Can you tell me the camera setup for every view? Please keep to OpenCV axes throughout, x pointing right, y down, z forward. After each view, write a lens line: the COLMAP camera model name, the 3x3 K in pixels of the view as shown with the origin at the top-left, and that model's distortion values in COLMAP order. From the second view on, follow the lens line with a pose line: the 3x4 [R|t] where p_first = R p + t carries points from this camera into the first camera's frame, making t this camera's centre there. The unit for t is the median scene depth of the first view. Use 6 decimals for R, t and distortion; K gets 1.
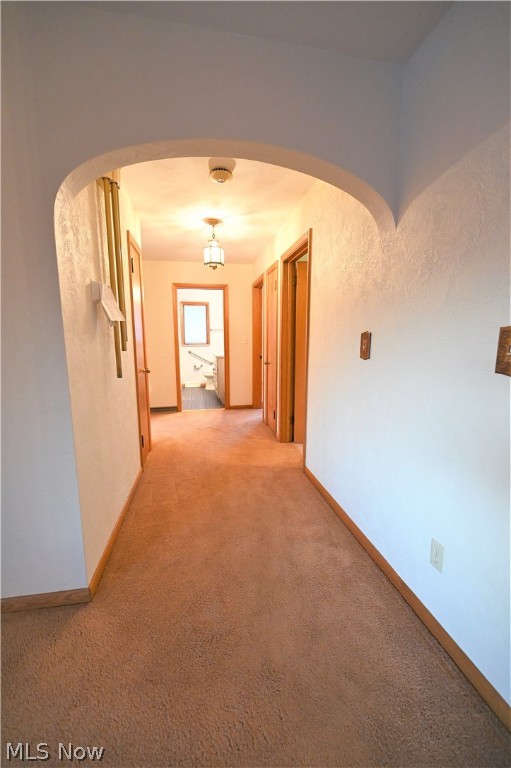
lens RADIAL K [[305.5, 0, 254.9], [0, 305.5, 386.8], [0, 0, 1]] dist [0.000672, 0.000121]
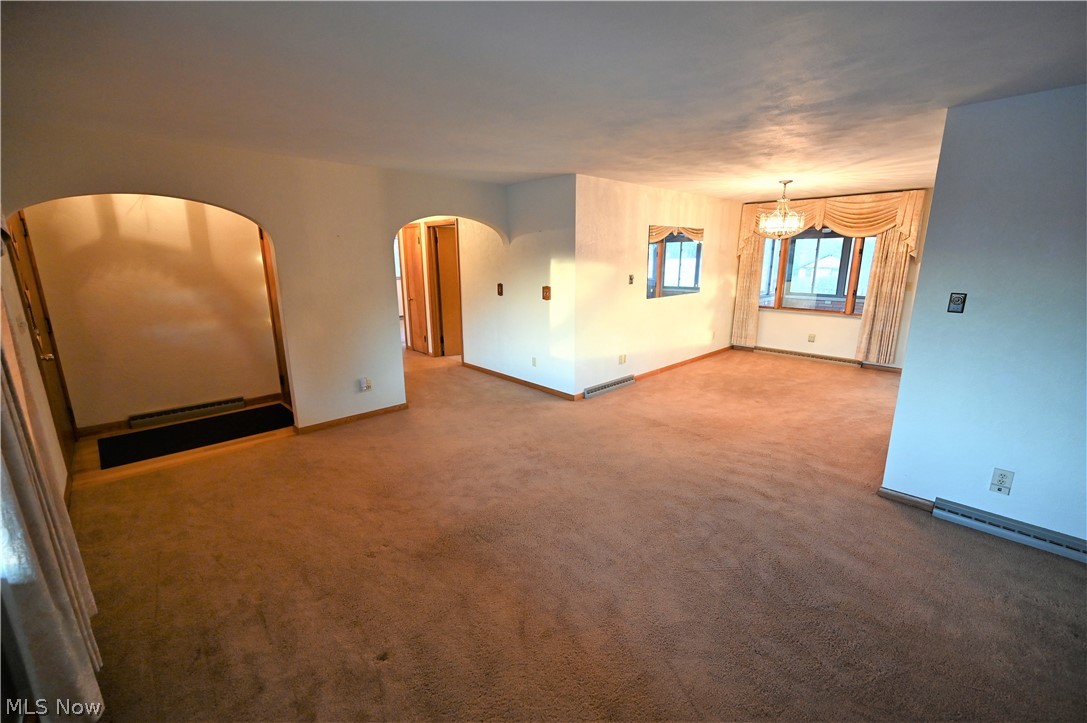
lens RADIAL K [[432.5, 0, 544.6], [0, 432.5, 359.9], [0, 0, 1]] dist [0.000672, 0.000121]
pose [[0.836091, -0.127222, 0.533636, -0.591464], [0.087100, 0.991184, 0.099837, 0.046768], [-0.541633, -0.036993, 0.839801, -0.979478]]
